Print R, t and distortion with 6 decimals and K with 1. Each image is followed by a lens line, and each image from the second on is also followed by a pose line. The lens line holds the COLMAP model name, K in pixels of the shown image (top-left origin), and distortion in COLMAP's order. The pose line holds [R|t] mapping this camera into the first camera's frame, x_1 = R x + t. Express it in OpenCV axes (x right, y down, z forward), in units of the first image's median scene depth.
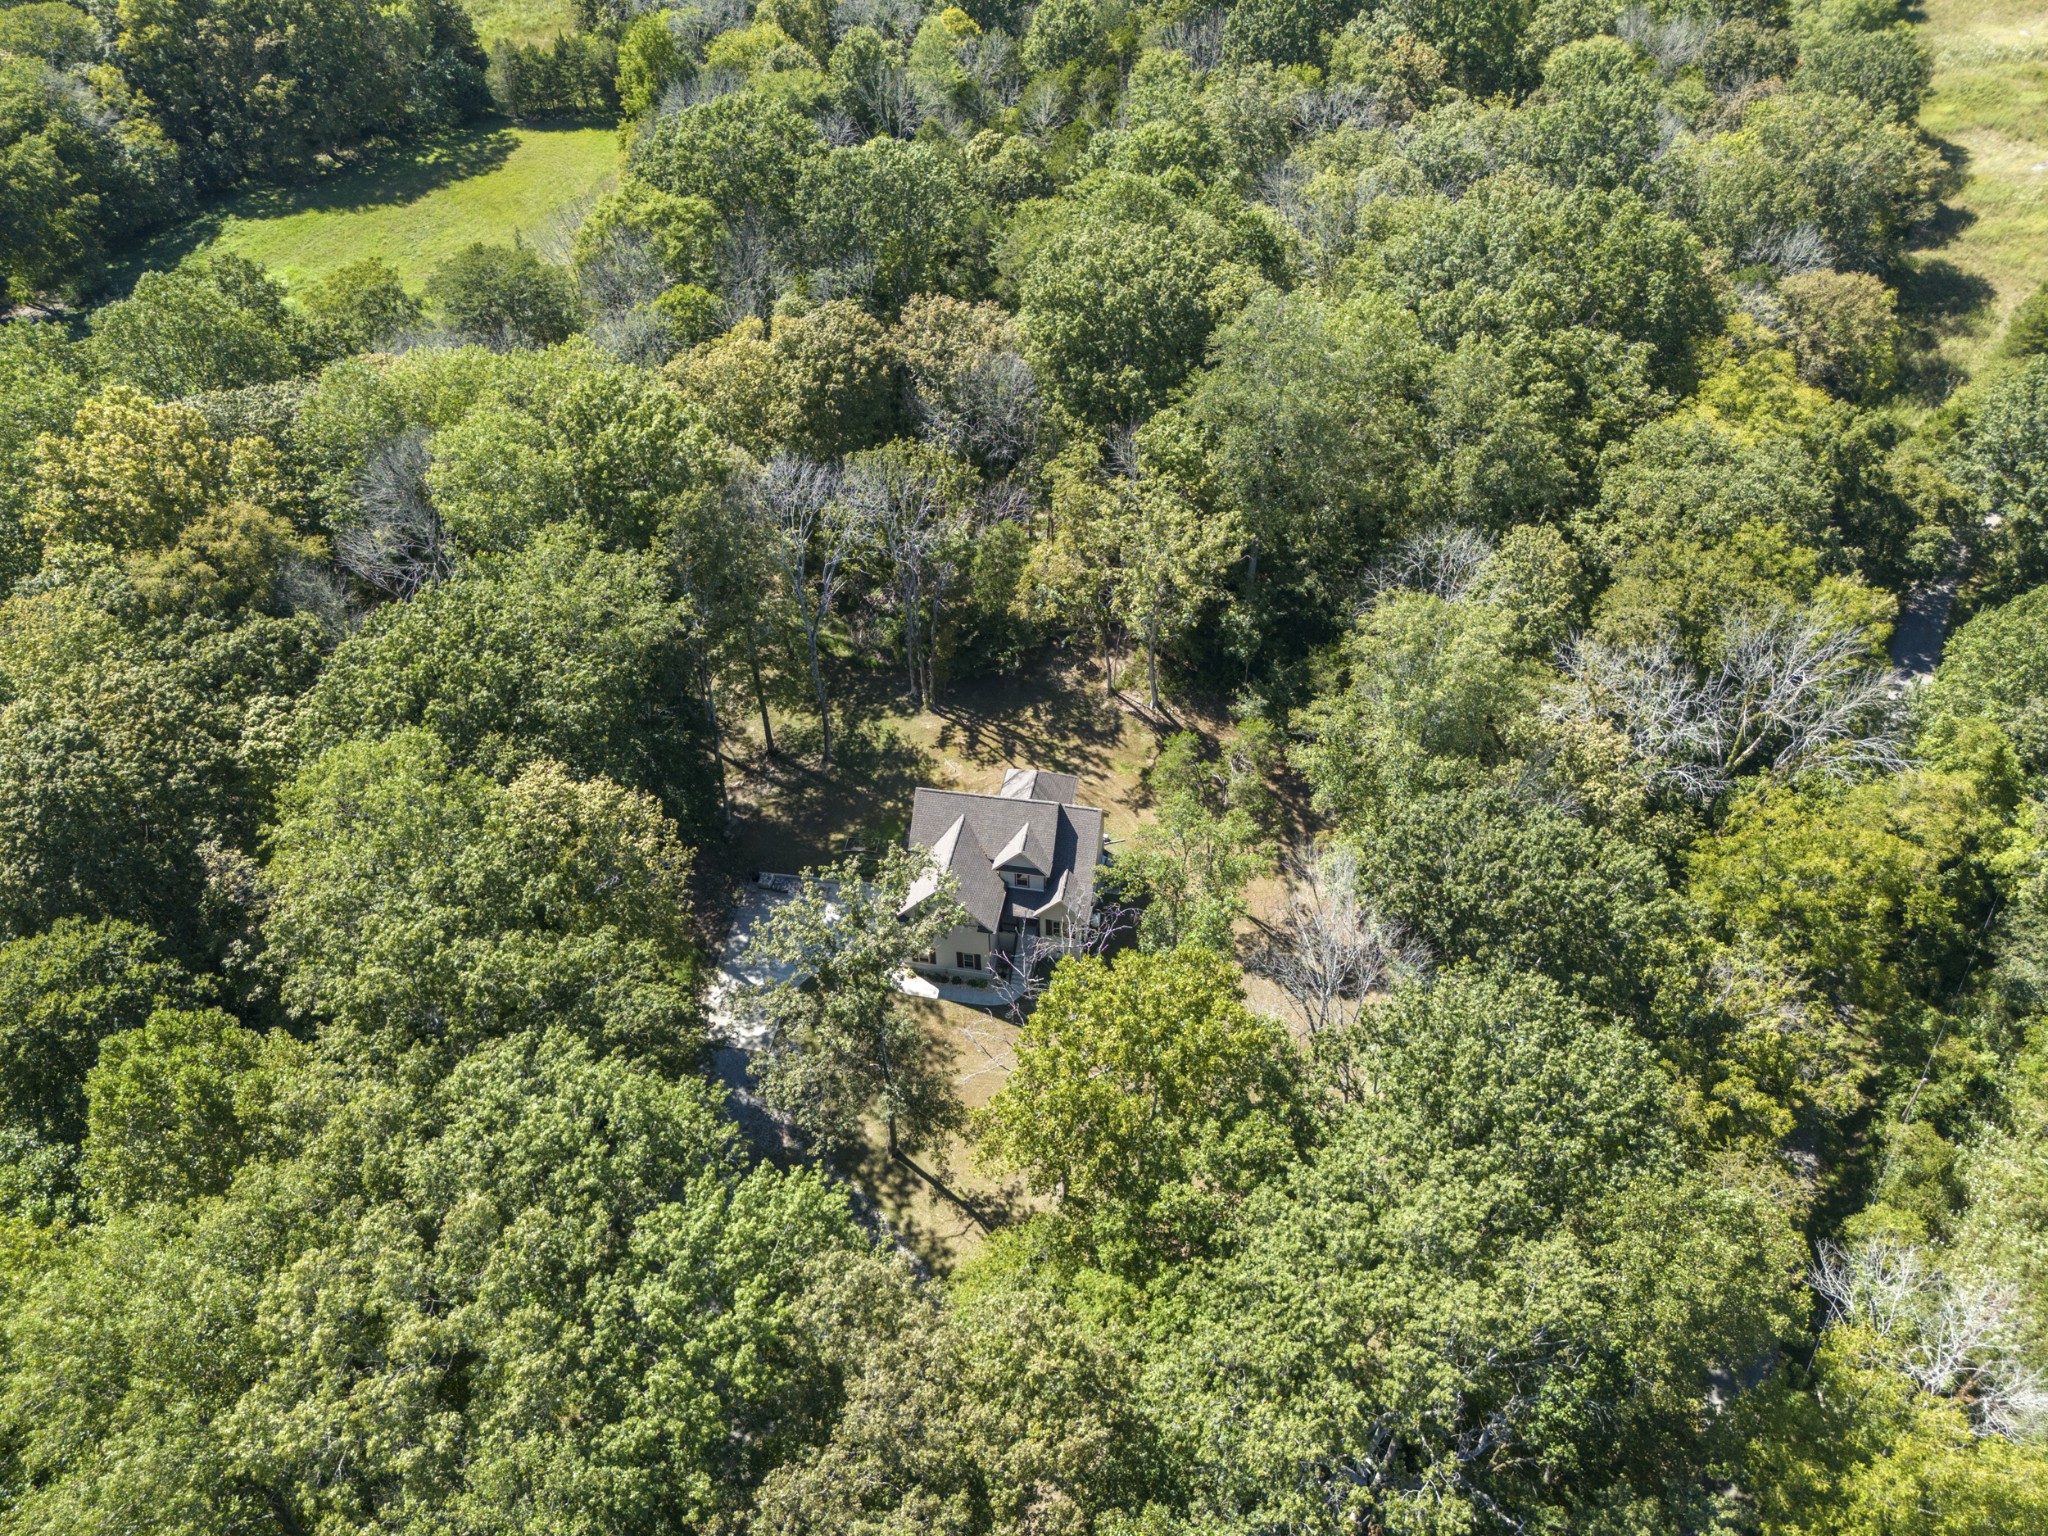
lens RADIAL K [[1525.6, 0, 1016.0], [0, 1525.6, 763.2], [0, 0, 1]] dist [0.081572, -0.094506]
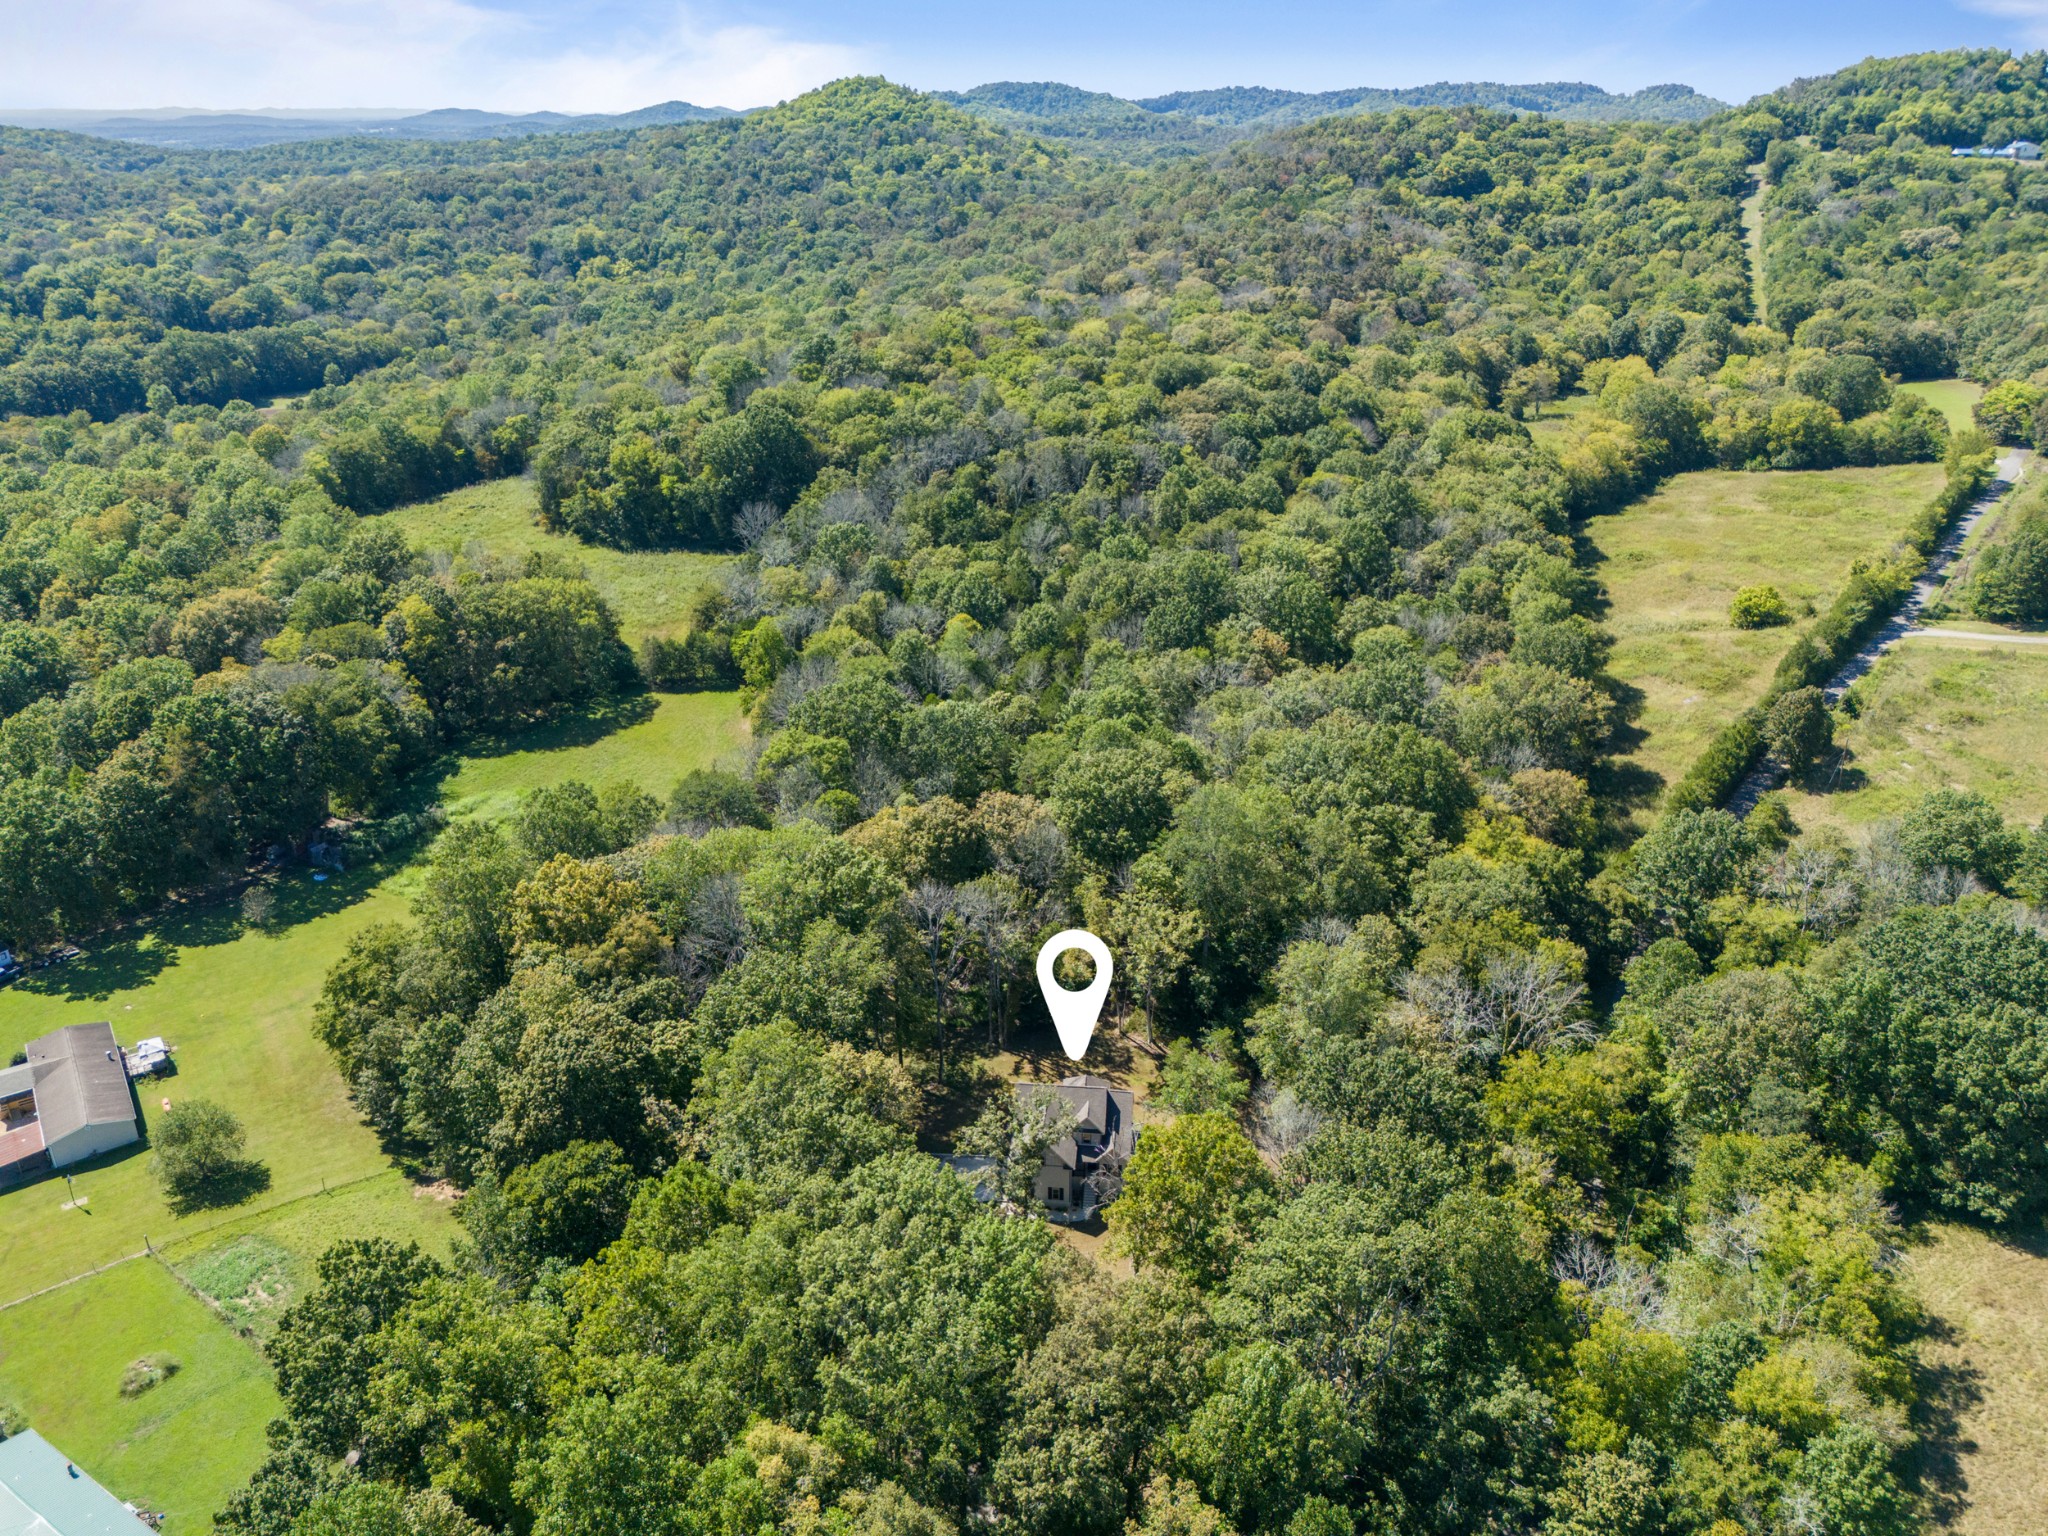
lens RADIAL K [[1589.8, 0, 1022.9], [0, 1589.8, 731.8], [0, 0, 1]] dist [0.117743, -0.145841]
pose [[0.996099, -0.019127, 0.086150, -0.168633], [0.046766, 0.942290, -0.331515, 0.193076], [-0.074838, 0.334250, 0.939508, -0.599224]]
